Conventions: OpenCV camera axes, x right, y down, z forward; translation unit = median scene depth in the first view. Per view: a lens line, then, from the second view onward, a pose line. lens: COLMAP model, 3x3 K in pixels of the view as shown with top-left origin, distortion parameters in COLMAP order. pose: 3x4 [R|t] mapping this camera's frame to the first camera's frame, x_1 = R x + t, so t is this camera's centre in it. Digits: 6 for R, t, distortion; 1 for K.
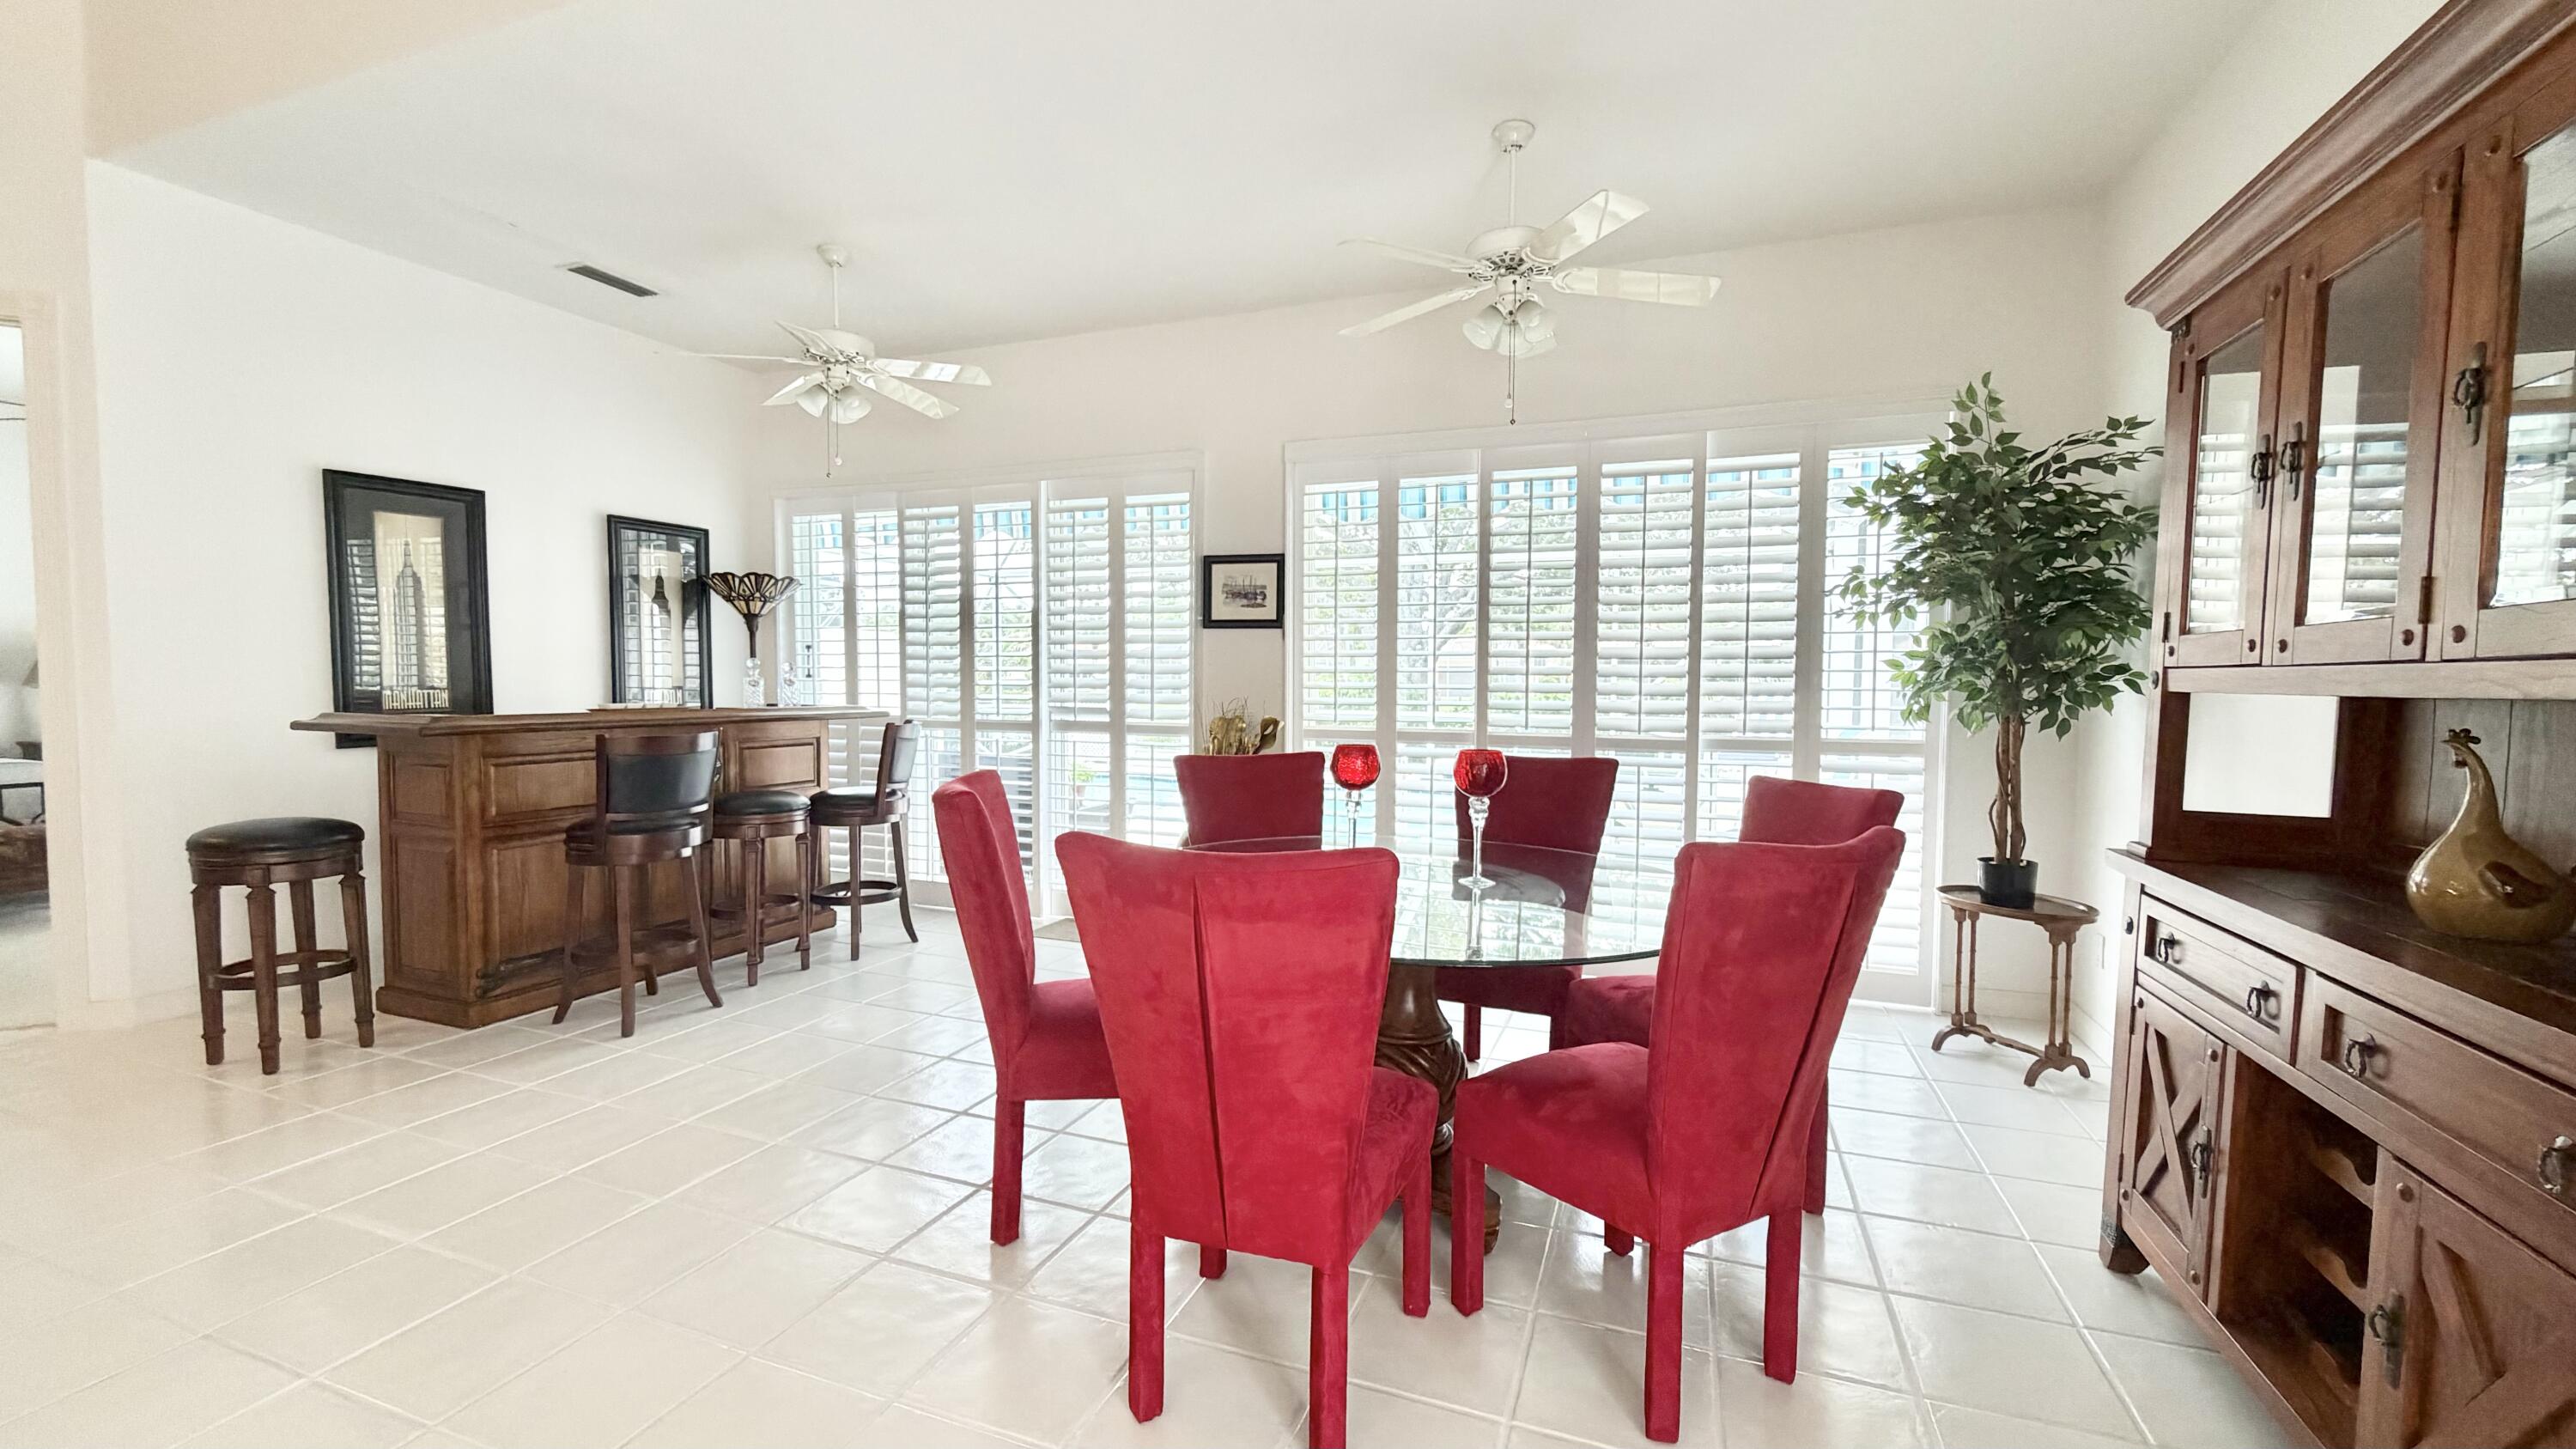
lens RADIAL K [[1024.8, 0, 1298.7], [0, 1024.8, 728.3], [0, 0, 1]] dist [-0.000486, 0.000163]
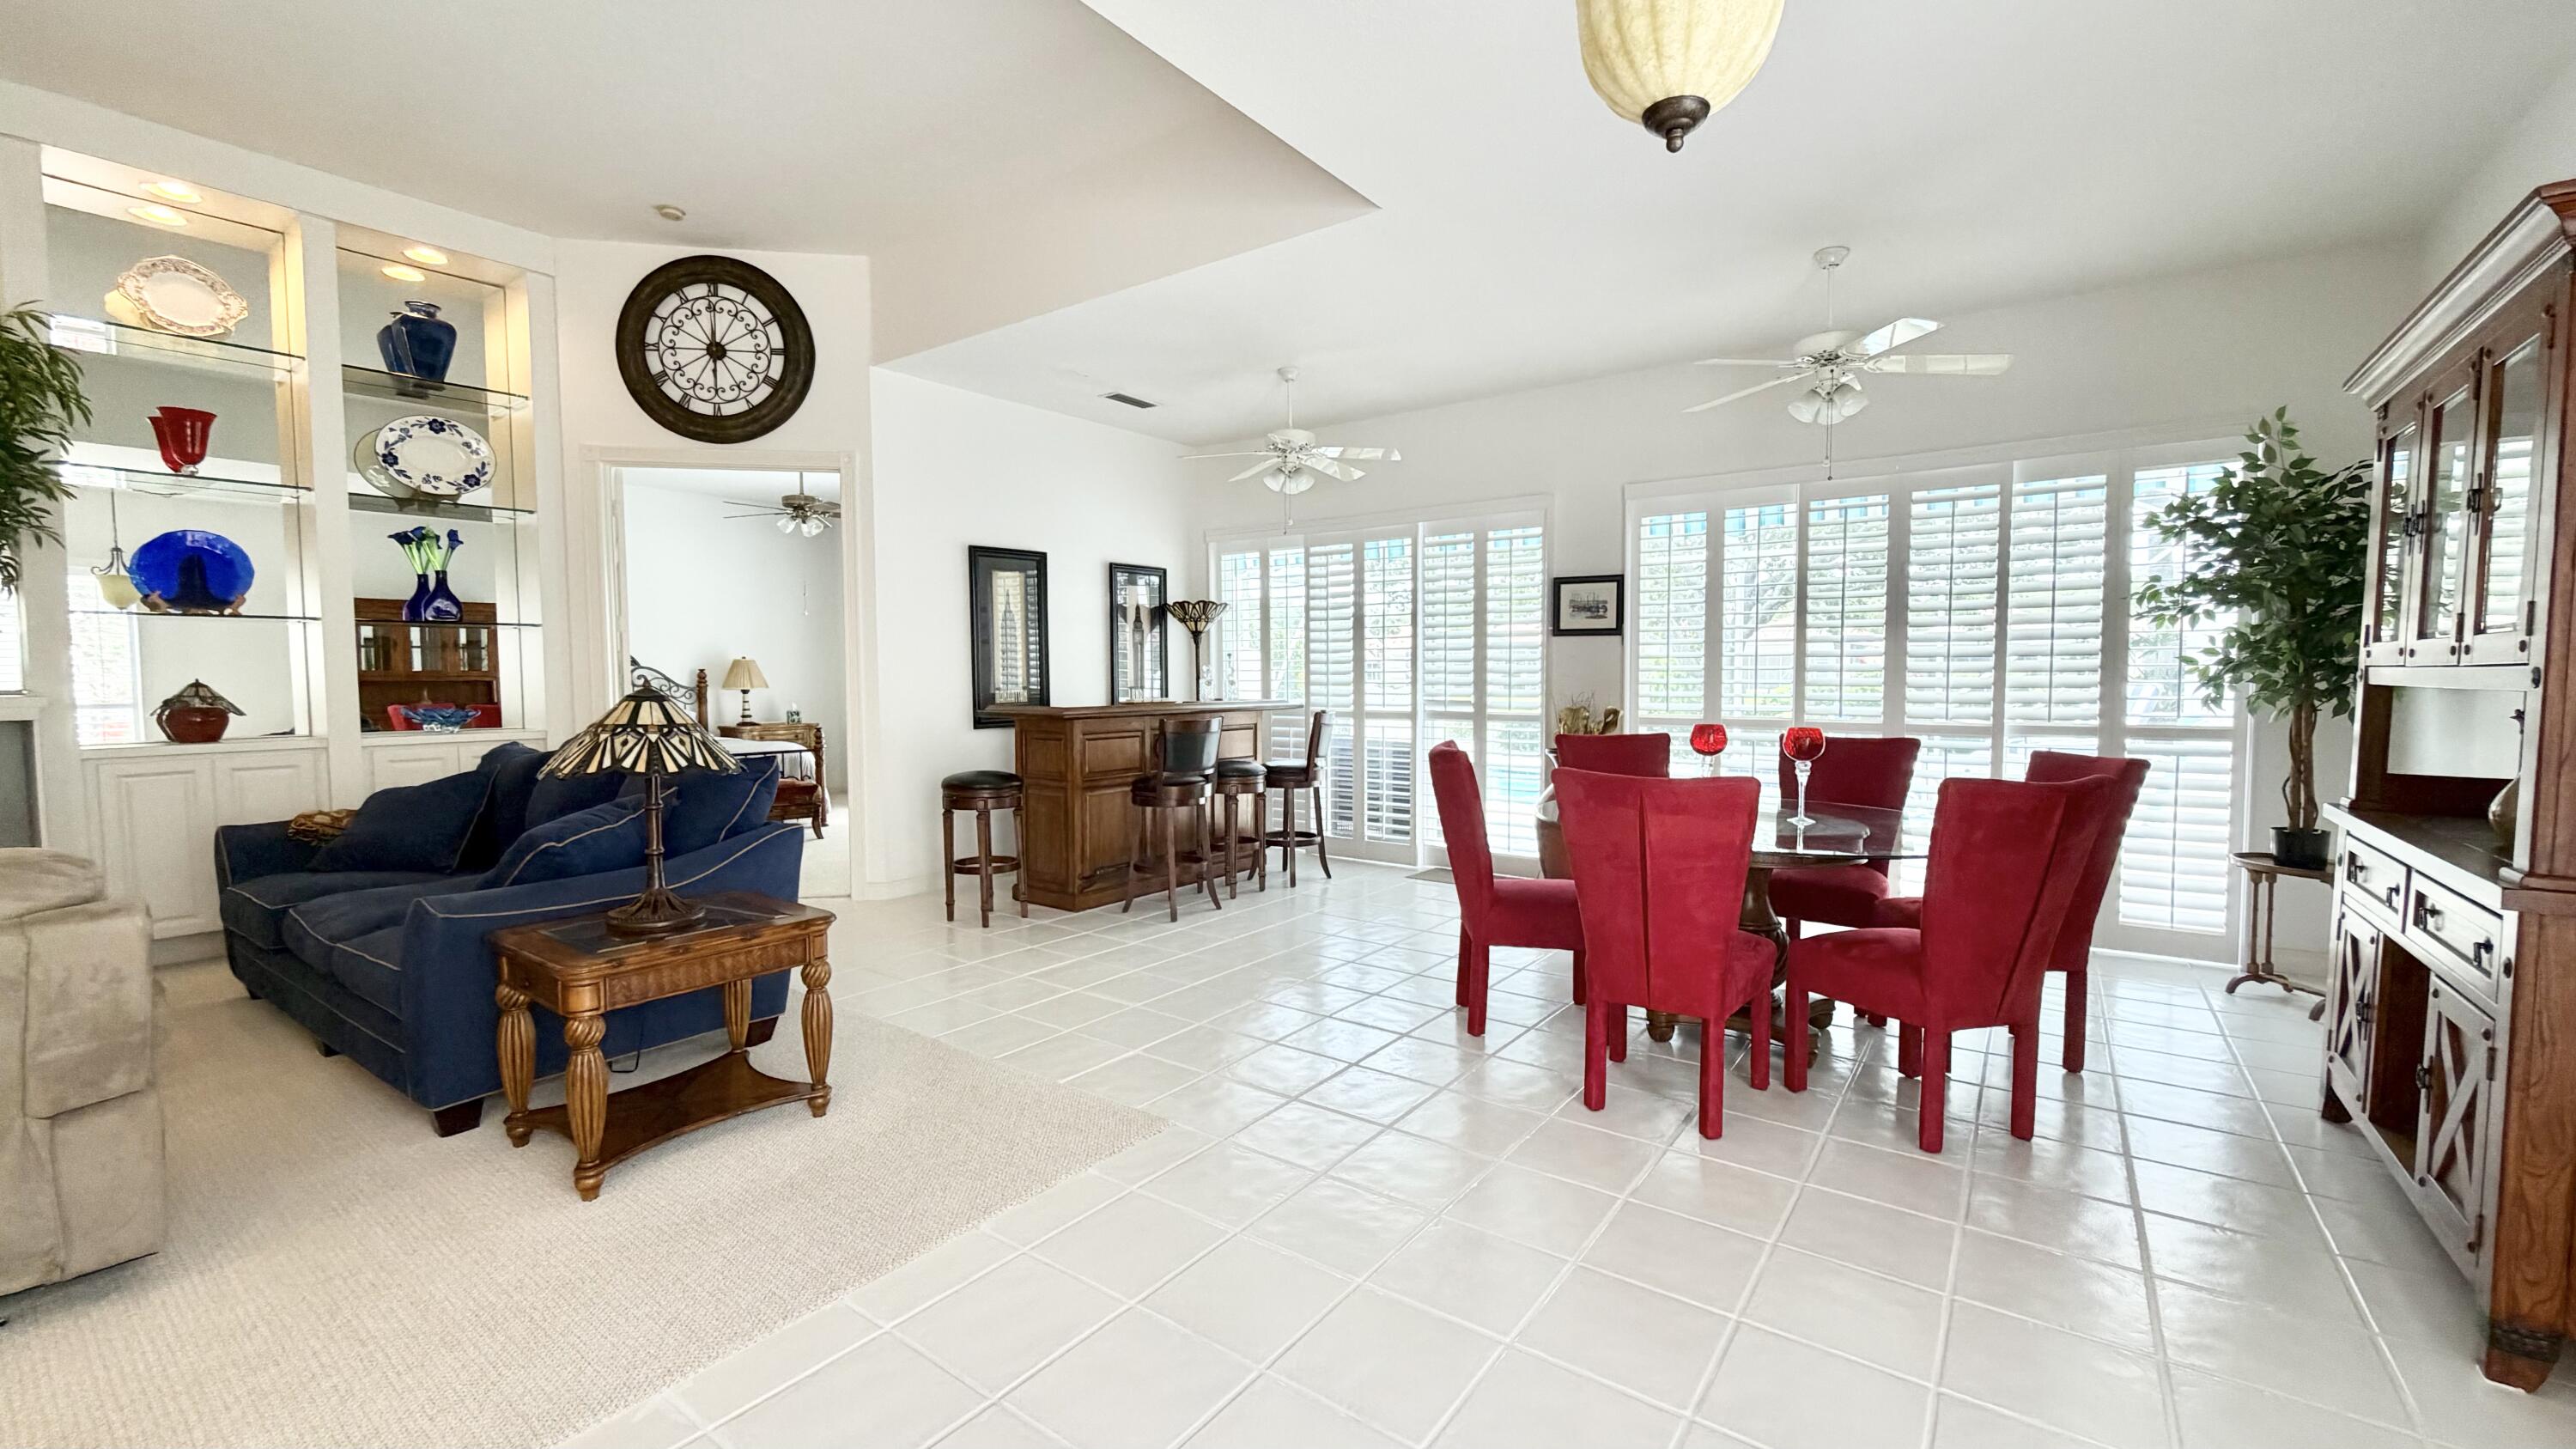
lens RADIAL K [[1024.8, 0, 1298.7], [0, 1024.8, 728.3], [0, 0, 1]] dist [-0.000486, 0.000163]
pose [[0.964272, 0.003634, -0.264888, -0.079708], [-0.002147, 0.999980, 0.005904, 0.009303], [0.264904, -0.005124, 0.964261, -0.361425]]
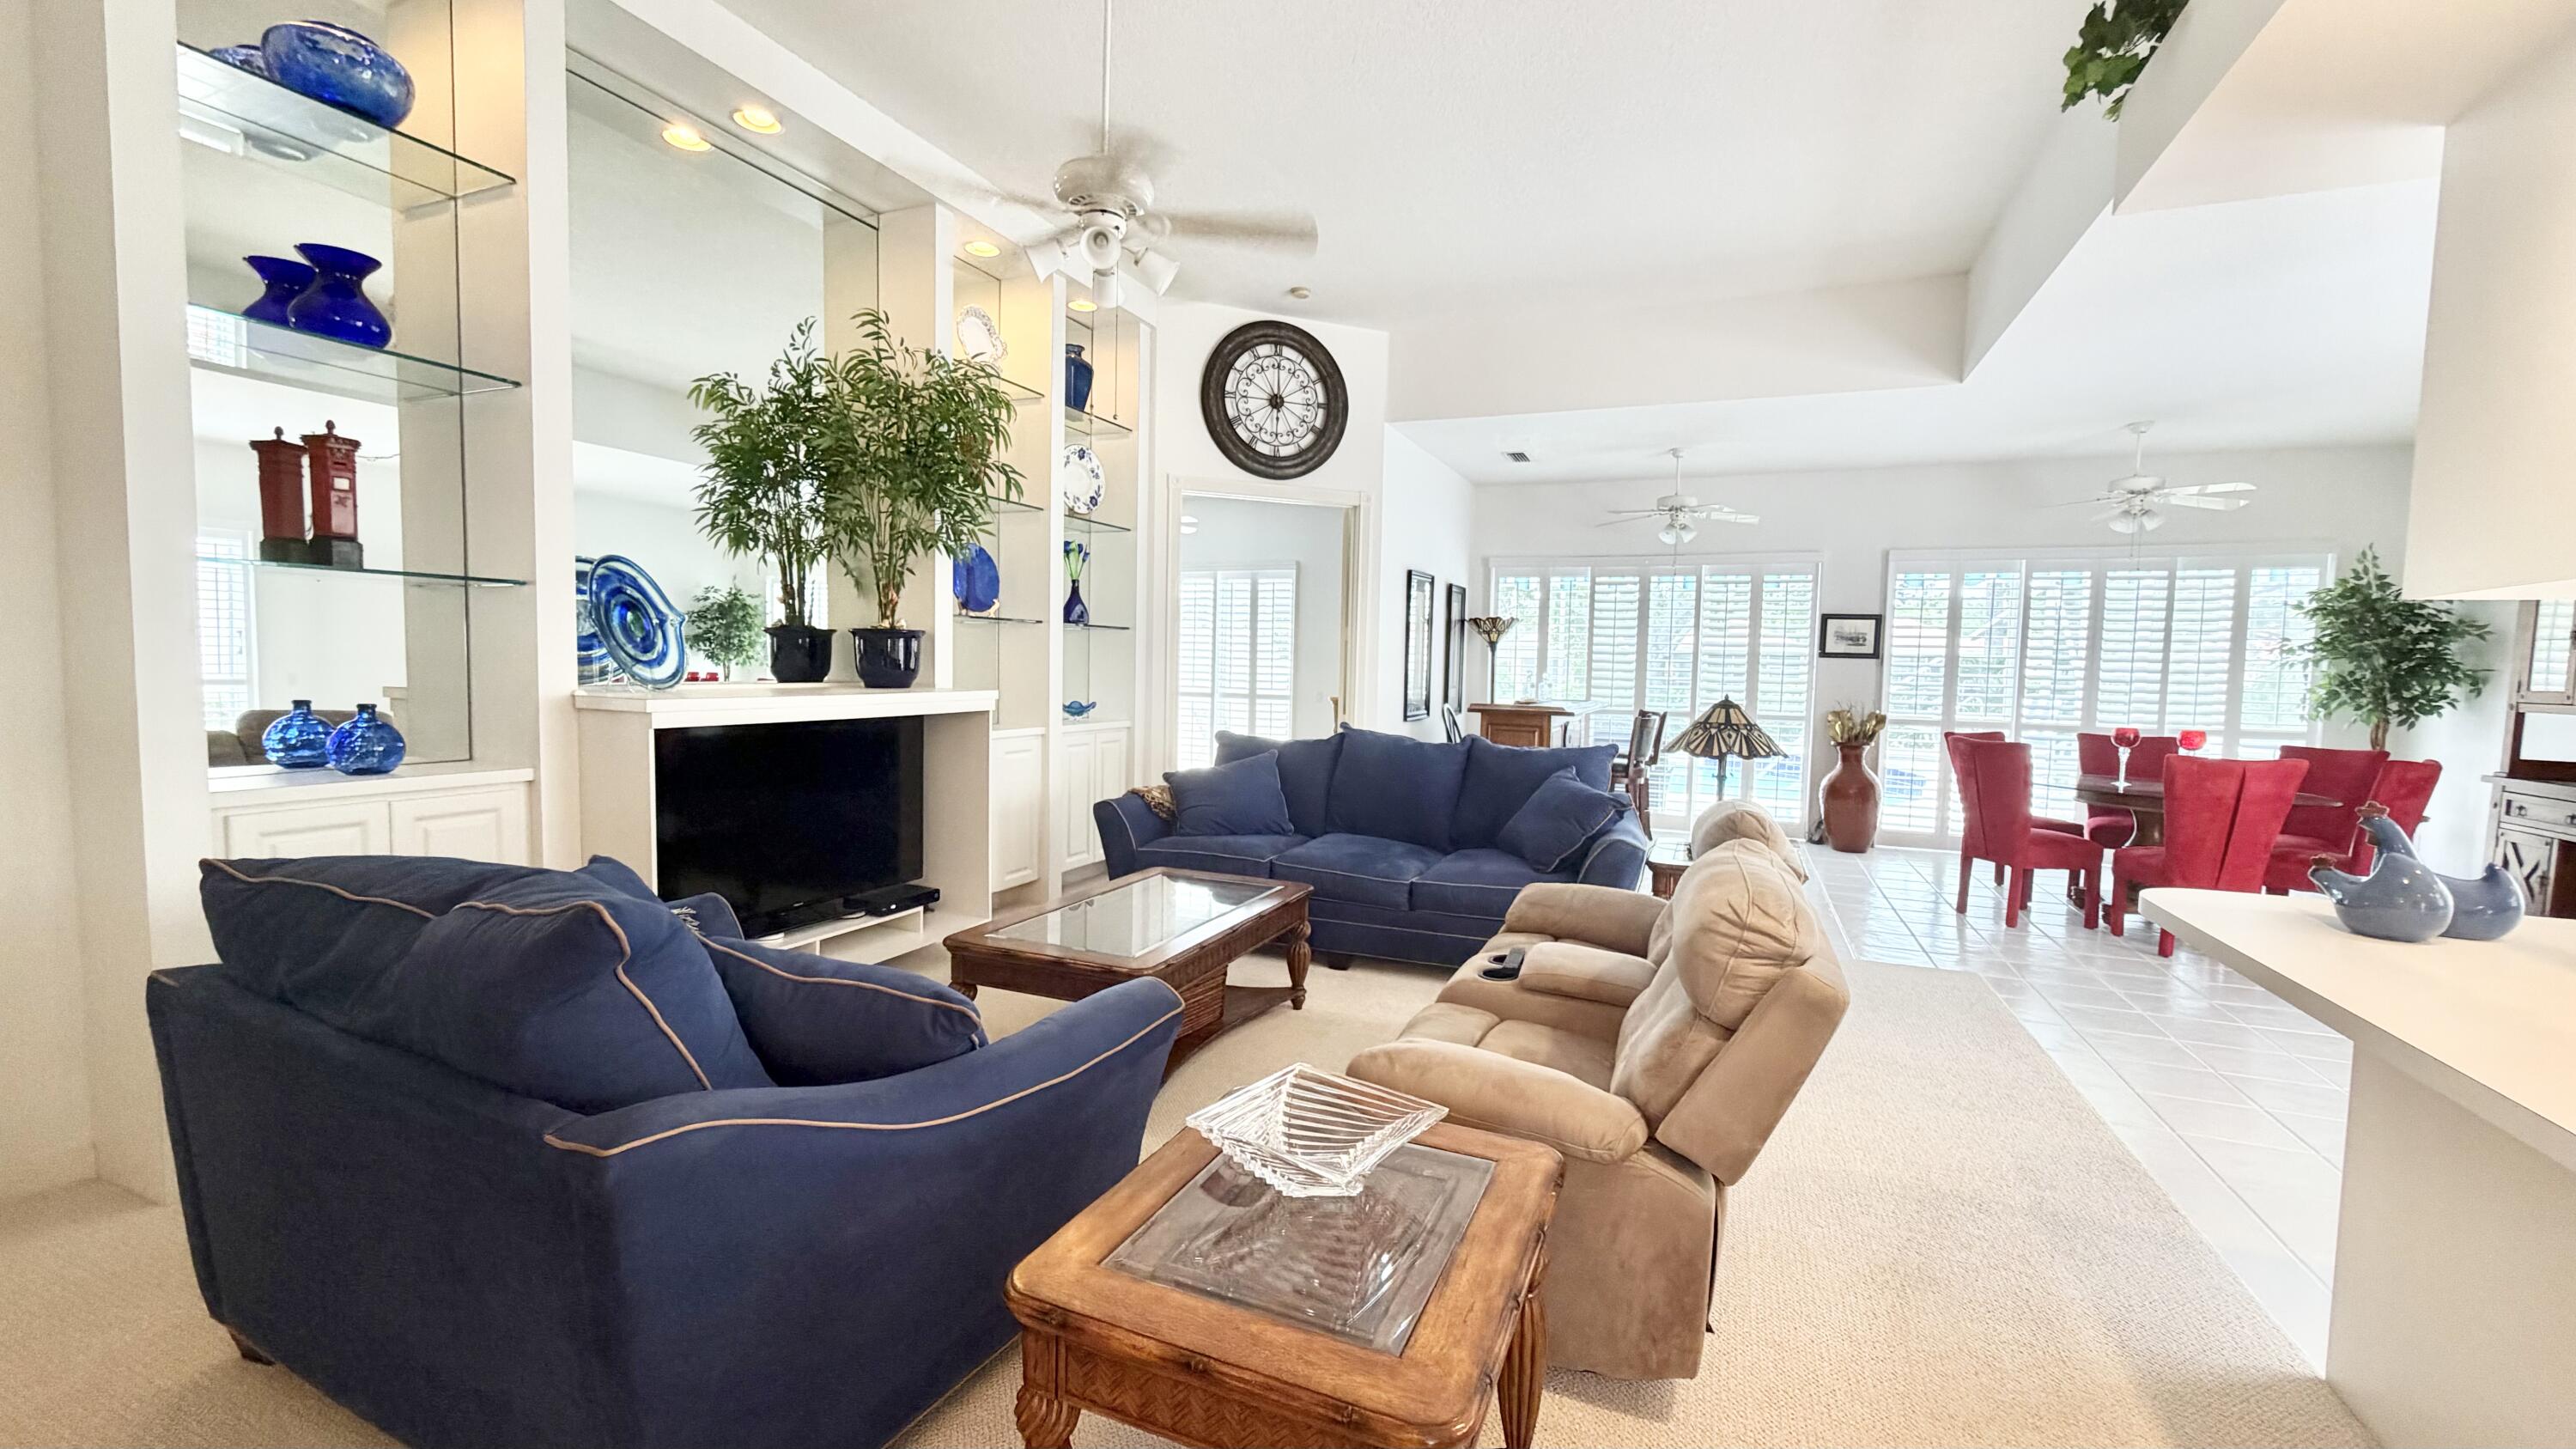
lens RADIAL K [[1024.8, 0, 1298.7], [0, 1024.8, 728.3], [0, 0, 1]] dist [-0.000486, 0.000163]
pose [[0.999365, 0.016022, -0.031813, -1.152377], [-0.015579, 0.999779, 0.014124, 0.009377], [0.032032, -0.013620, 0.999394, -0.902309]]
